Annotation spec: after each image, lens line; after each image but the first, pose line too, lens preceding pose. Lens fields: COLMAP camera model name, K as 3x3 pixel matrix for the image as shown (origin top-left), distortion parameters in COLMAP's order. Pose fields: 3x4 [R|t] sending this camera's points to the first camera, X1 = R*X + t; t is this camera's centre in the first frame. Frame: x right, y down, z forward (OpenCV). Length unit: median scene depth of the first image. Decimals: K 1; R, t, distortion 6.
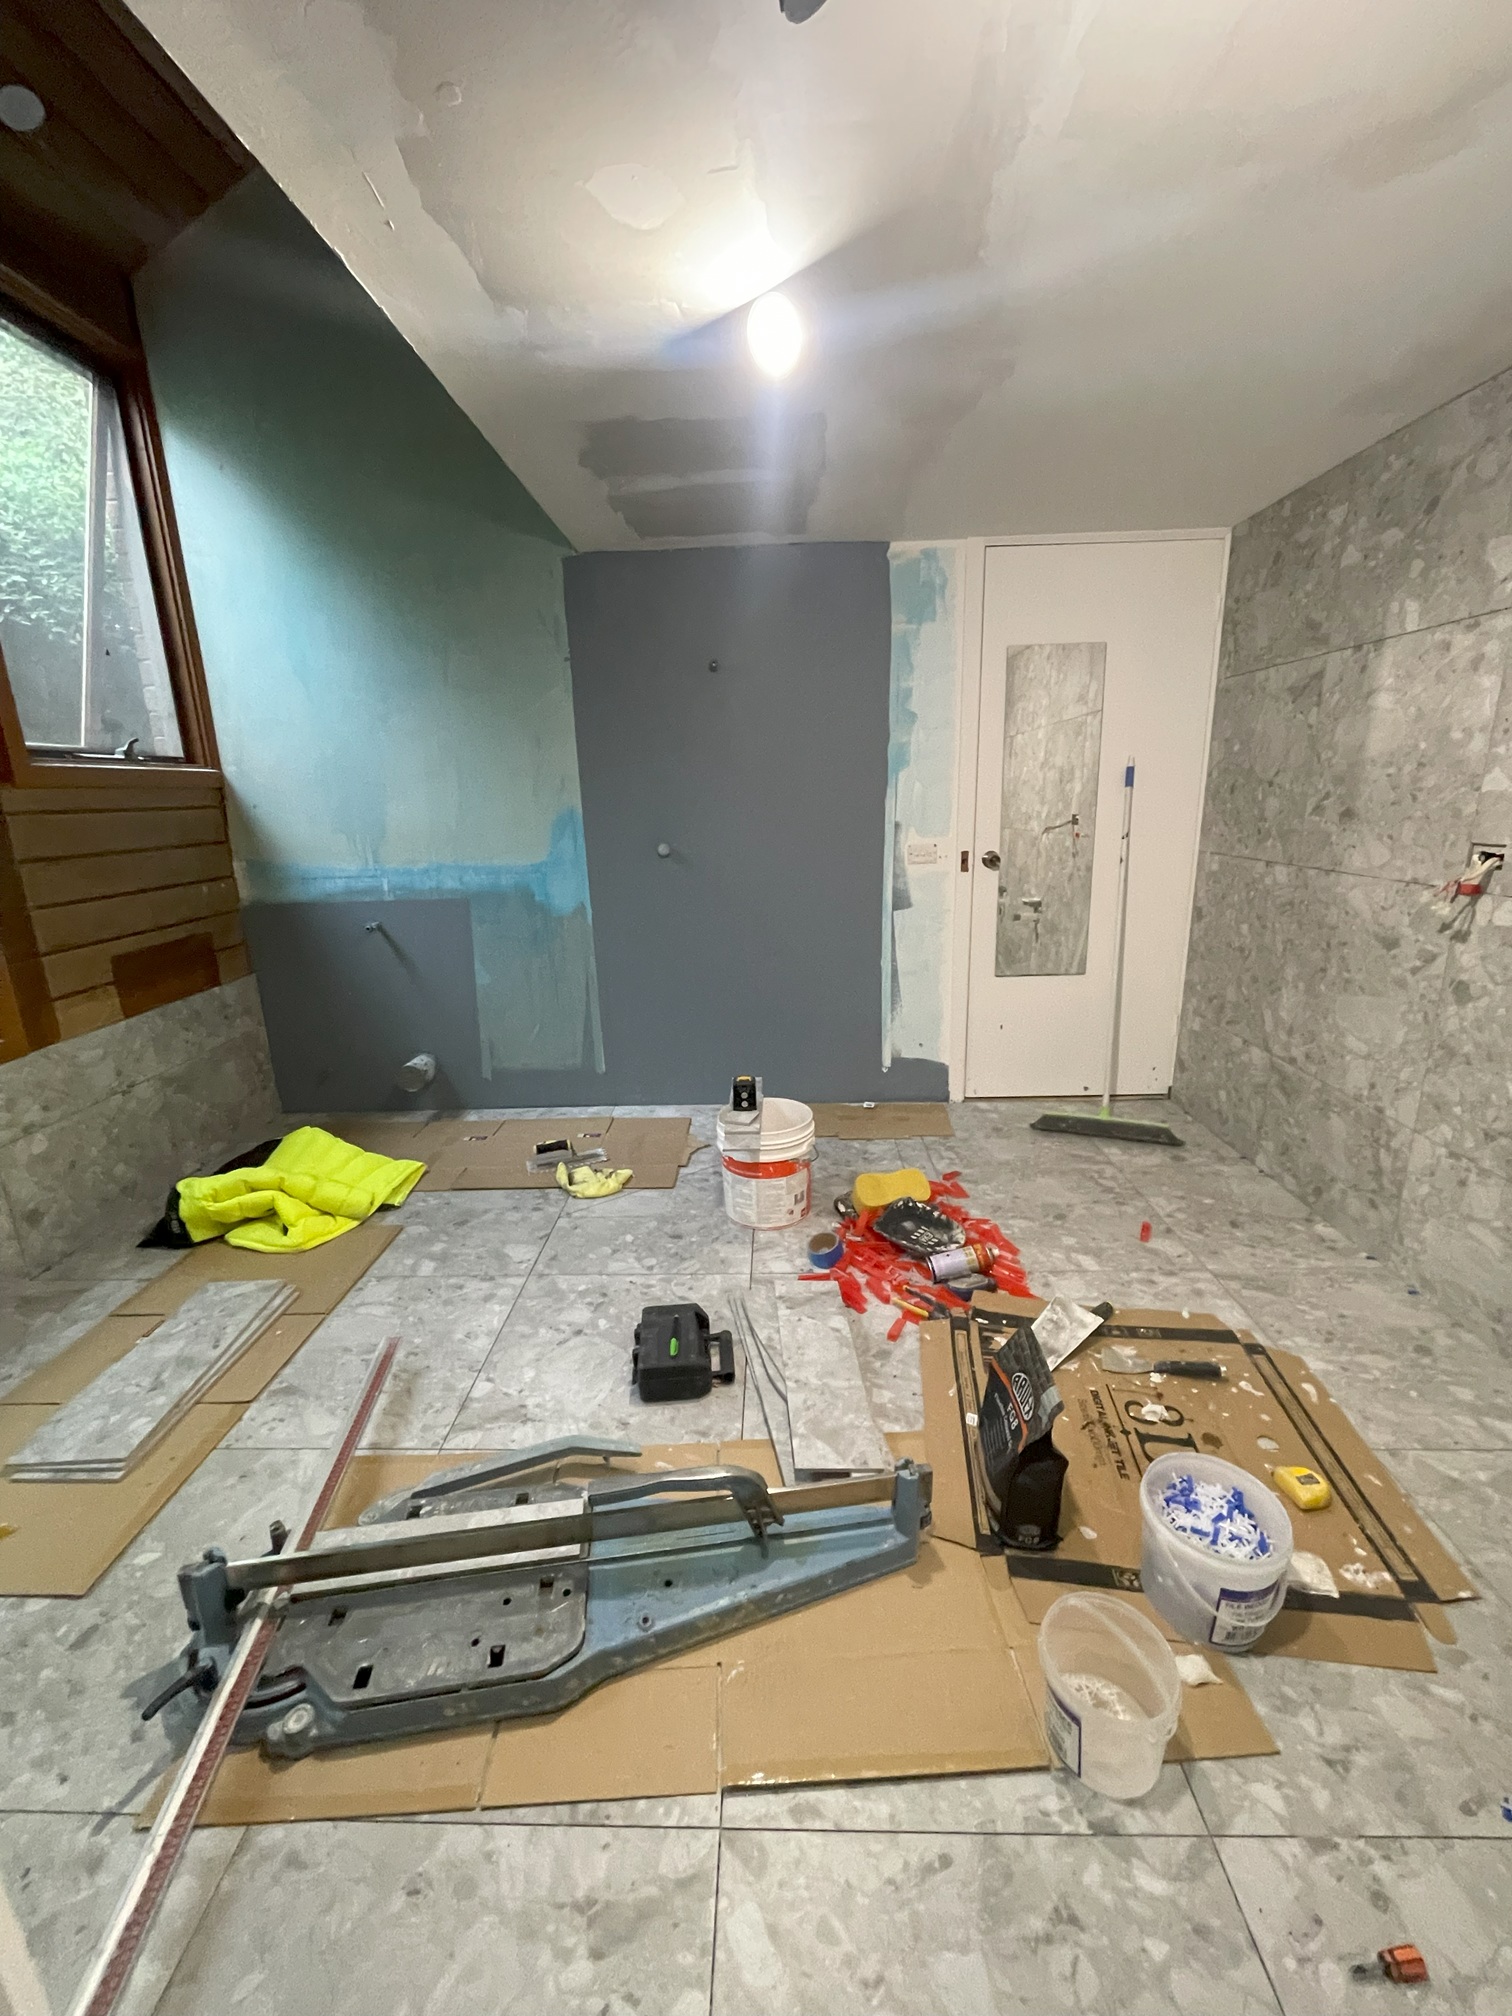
lens RADIAL K [[812.5, 0, 750.2], [0, 812.5, 996.3], [0, 0, 1]] dist [-0.002504, 0.000095]
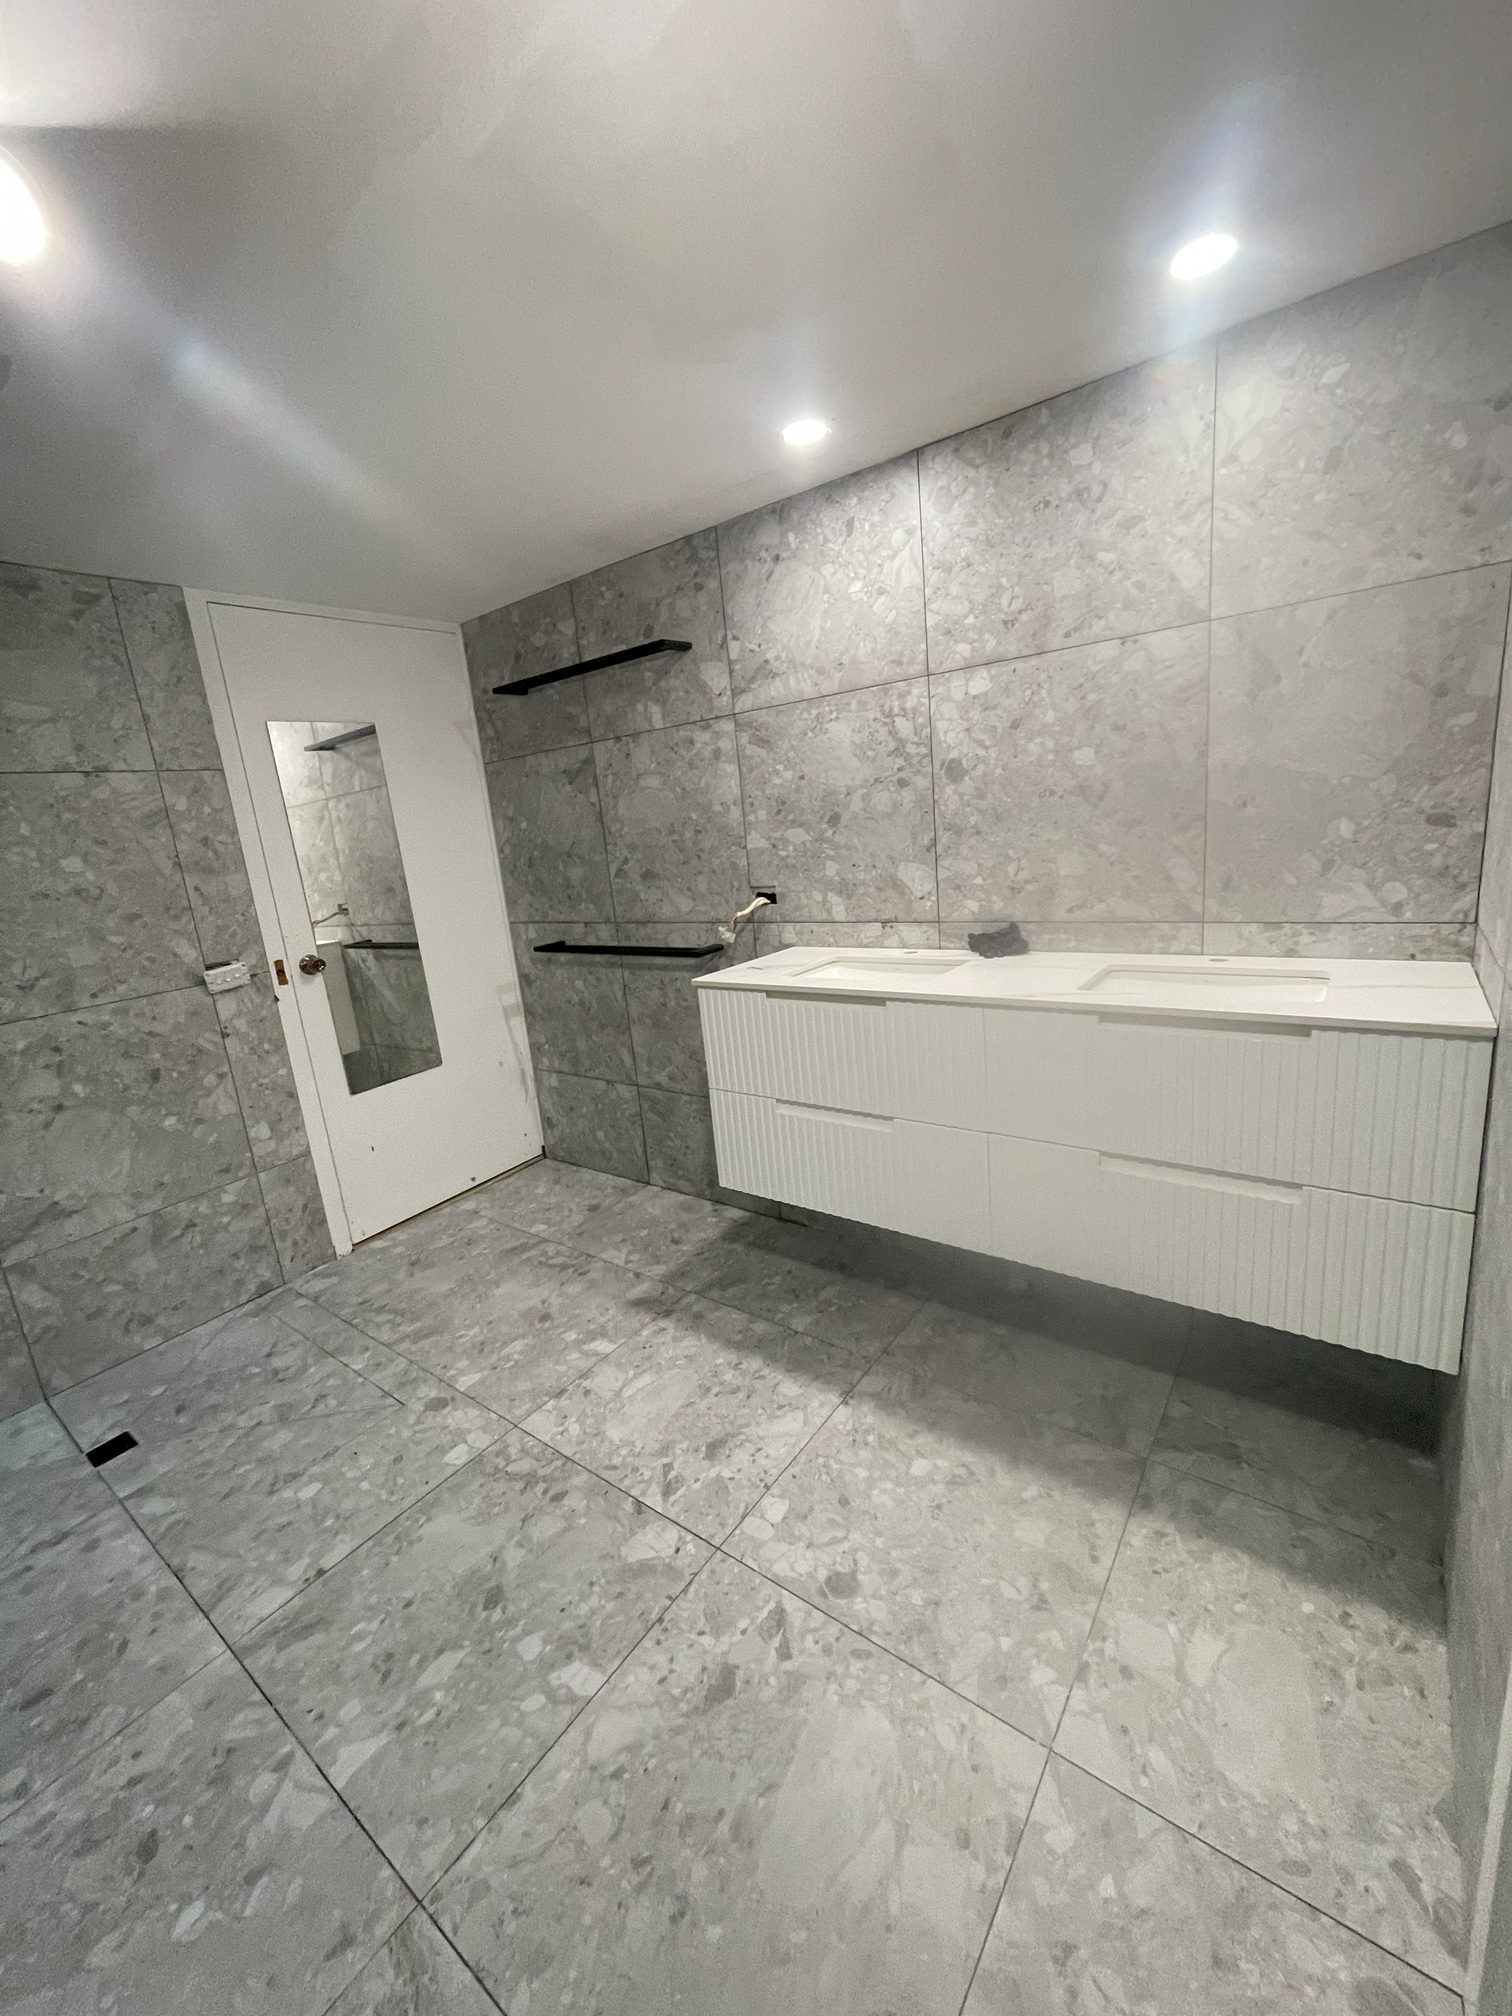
lens RADIAL K [[812.5, 0, 750.2], [0, 812.5, 996.3], [0, 0, 1]] dist [-0.002504, 0.000095]
pose [[0.578515, -0.205193, 0.789440, -0.150185], [0.279787, 0.959042, 0.044244, -0.060368], [-0.766185, 0.195279, 0.612231, 0.178279]]
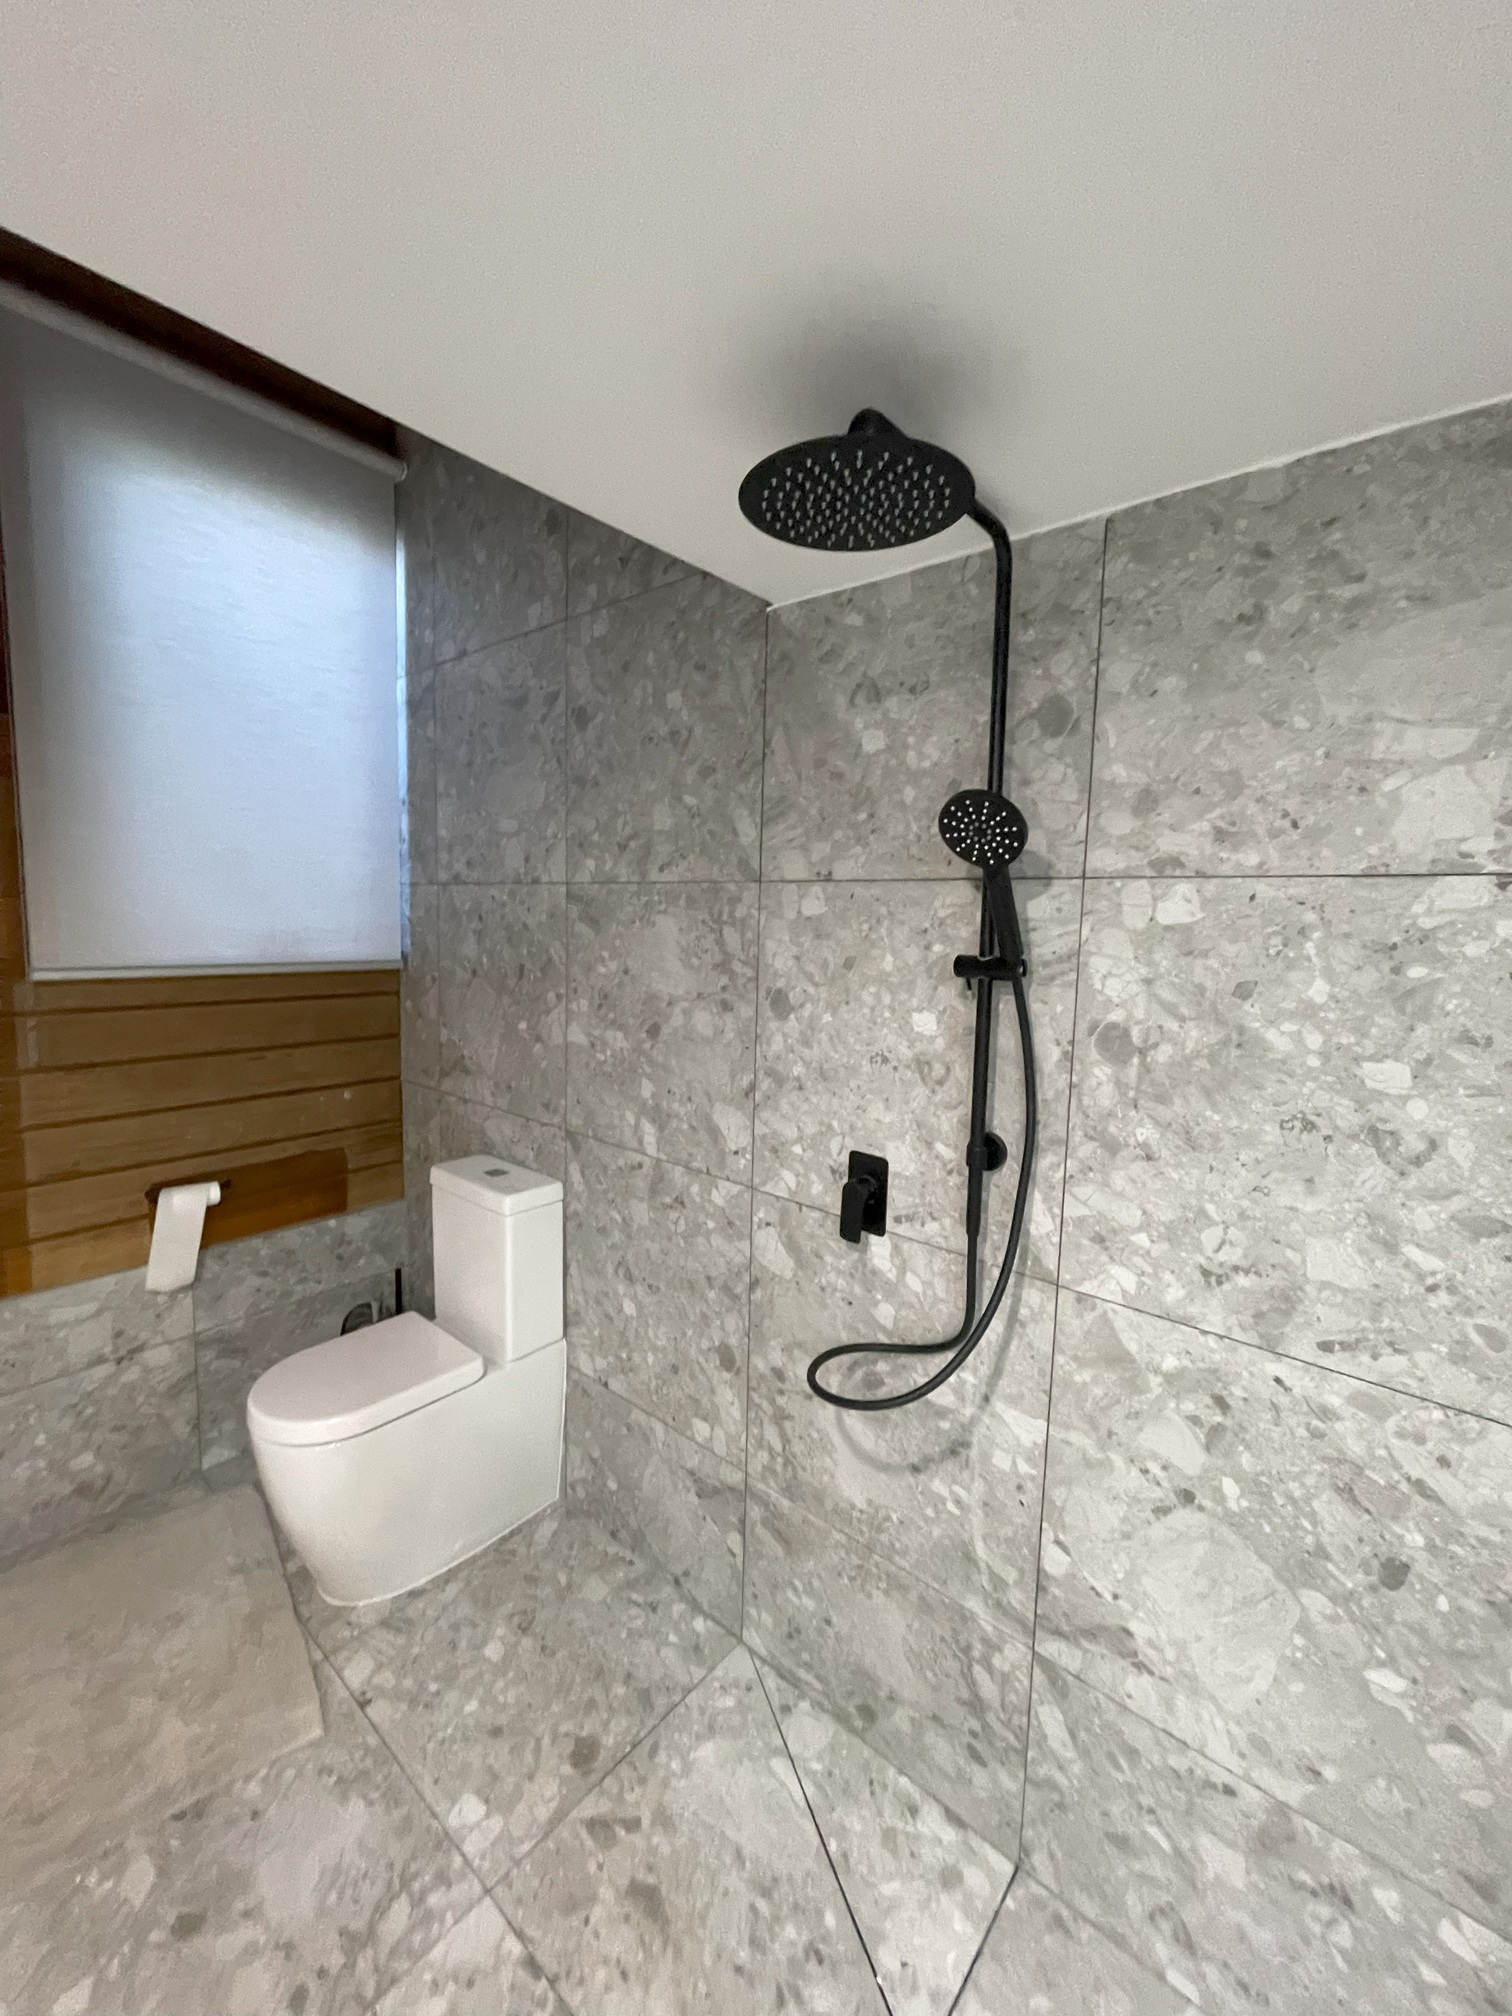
lens RADIAL K [[812.5, 0, 750.2], [0, 812.5, 996.3], [0, 0, 1]] dist [-0.002504, 0.000095]
pose [[0.776997, 0.111915, -0.619476, 0.151036], [-0.202541, 0.976188, -0.077685, -0.311756], [0.596030, 0.185830, 0.781162, 0.760208]]
